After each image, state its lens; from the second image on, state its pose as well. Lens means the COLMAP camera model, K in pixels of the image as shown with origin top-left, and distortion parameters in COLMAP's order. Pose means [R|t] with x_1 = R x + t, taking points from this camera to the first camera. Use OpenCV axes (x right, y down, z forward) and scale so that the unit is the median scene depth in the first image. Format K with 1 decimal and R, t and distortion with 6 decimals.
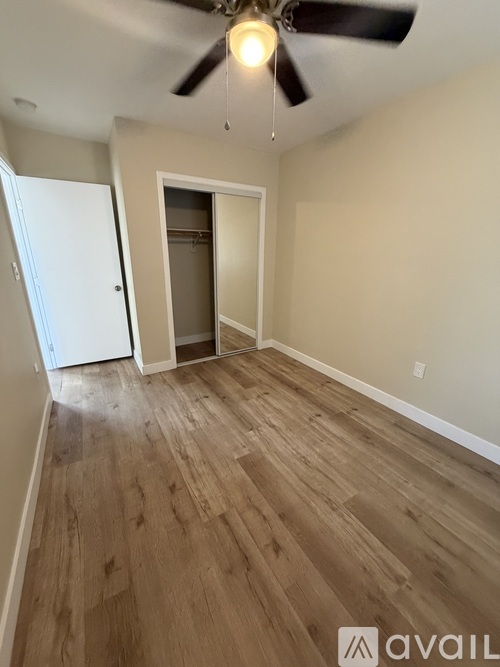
lens RADIAL K [[269.9, 0, 253.4], [0, 269.9, 332.2], [0, 0, 1]] dist [0.000164, 0.000166]
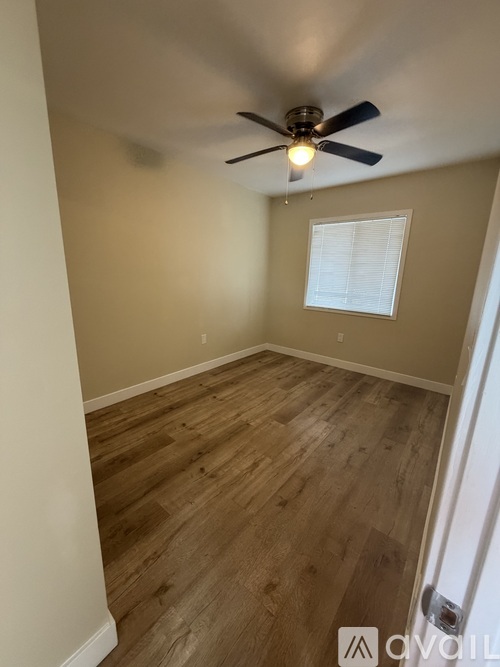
lens RADIAL K [[264.7, 0, 252.6], [0, 264.7, 330.7], [0, 0, 1]] dist [-0.001439, 0.000054]
pose [[-0.327524, -0.233159, 0.915623, -0.881549], [0.249042, 0.913502, 0.321702, -0.328330], [-0.911431, 0.333394, -0.241127, 1.054733]]
